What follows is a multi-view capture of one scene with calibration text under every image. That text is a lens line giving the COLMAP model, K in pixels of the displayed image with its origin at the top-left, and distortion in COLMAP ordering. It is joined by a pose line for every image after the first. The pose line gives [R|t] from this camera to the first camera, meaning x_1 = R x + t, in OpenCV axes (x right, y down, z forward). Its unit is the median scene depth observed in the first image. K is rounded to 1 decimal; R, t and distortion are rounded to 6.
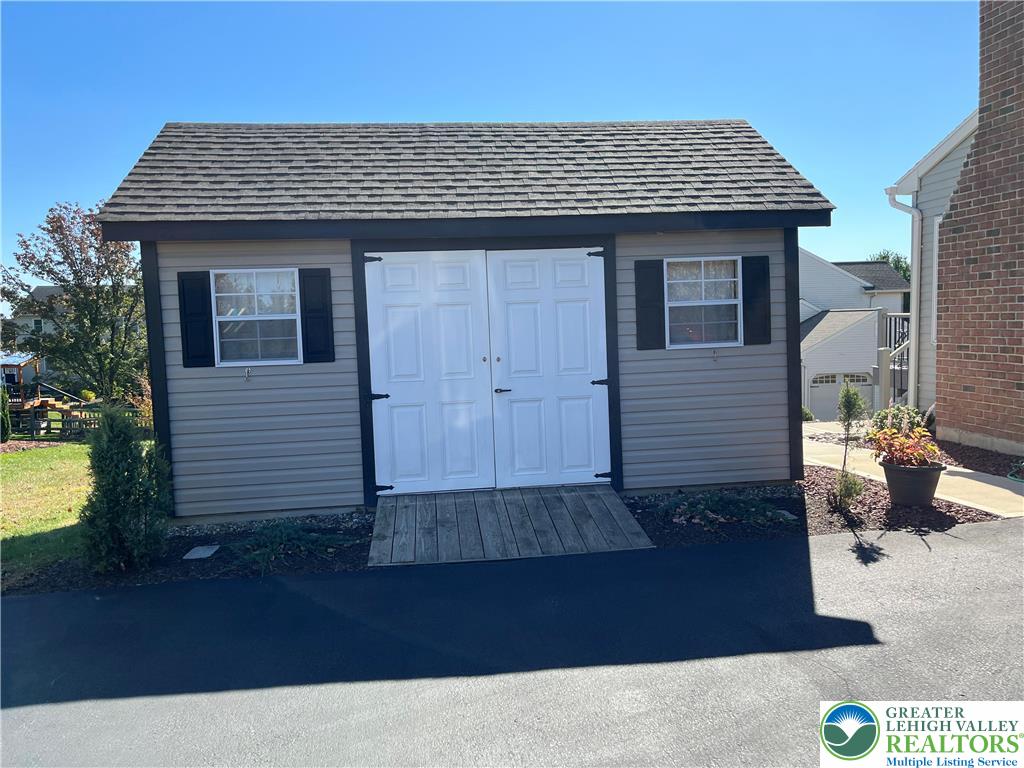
lens RADIAL K [[779.6, 0, 506.2], [0, 779.6, 387.2], [0, 0, 1]] dist [0.057109, -0.078932]
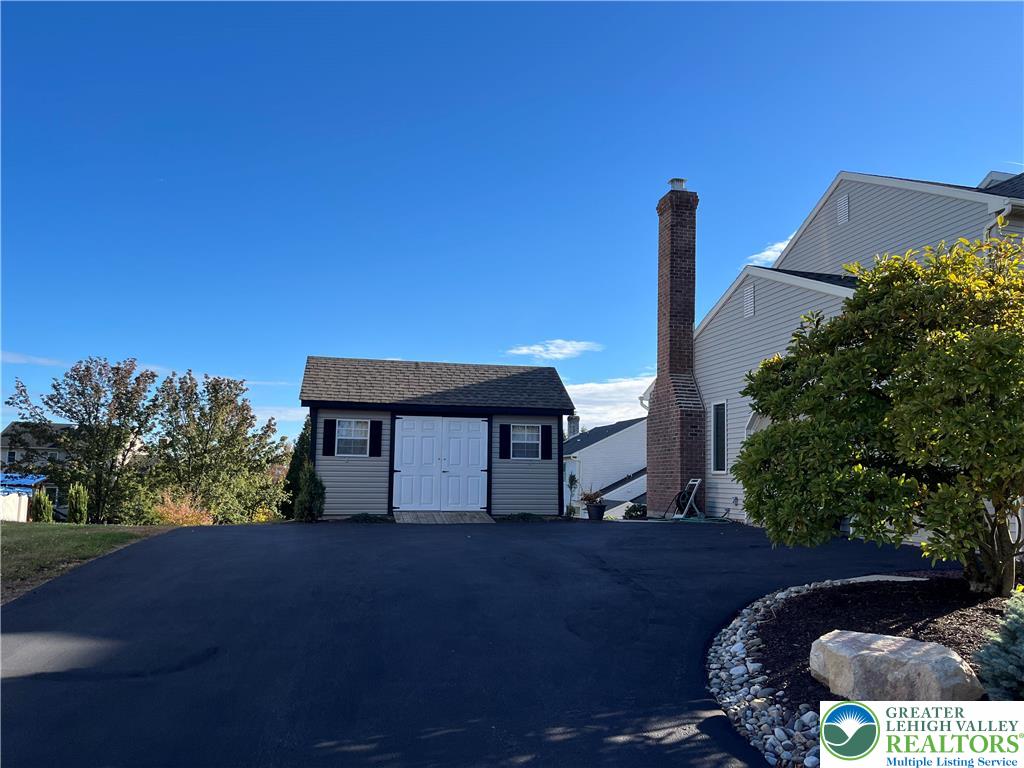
lens RADIAL K [[779.6, 0, 515.3], [0, 779.6, 389.4], [0, 0, 1]] dist [0.057109, -0.078932]
pose [[0.994903, 0.057995, 0.082493, -0.003424], [-0.040127, 0.978200, -0.203750, 0.248758], [-0.092511, 0.199402, 0.975541, -1.543167]]
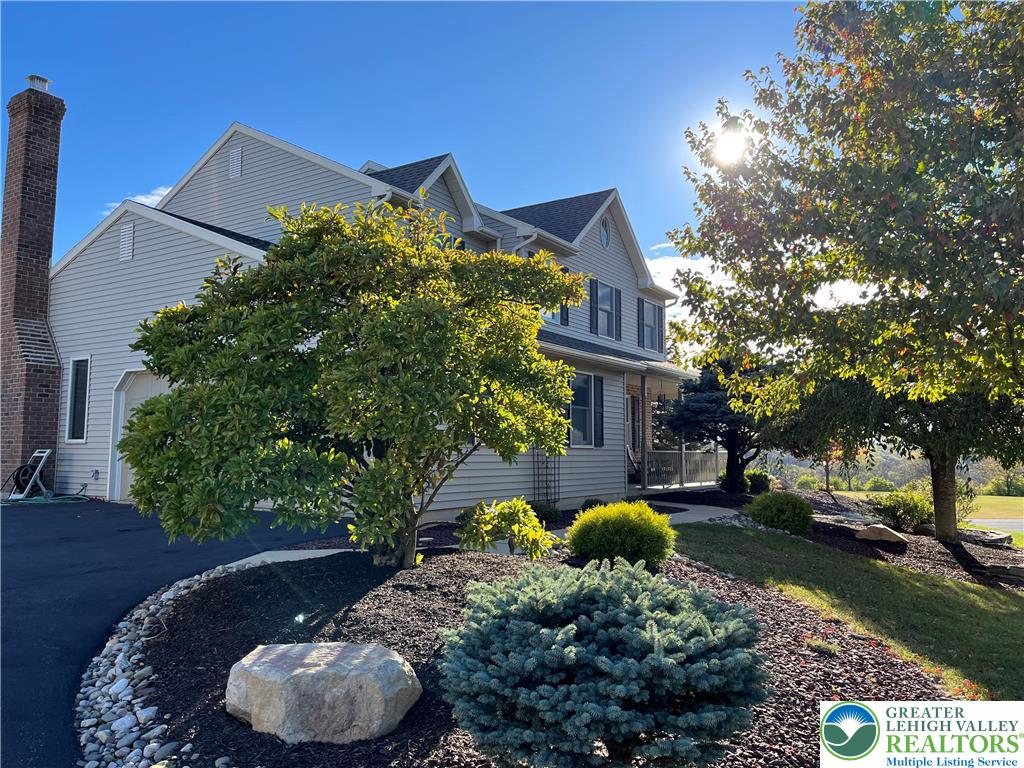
lens RADIAL K [[779.6, 0, 514.3], [0, 779.6, 382.3], [0, 0, 1]] dist [0.057109, -0.078932]
pose [[0.650589, 0.091960, 0.753841, 0.101792], [0.049188, 0.985455, -0.162665, 0.144048], [-0.757835, 0.142908, 0.636603, -0.939421]]
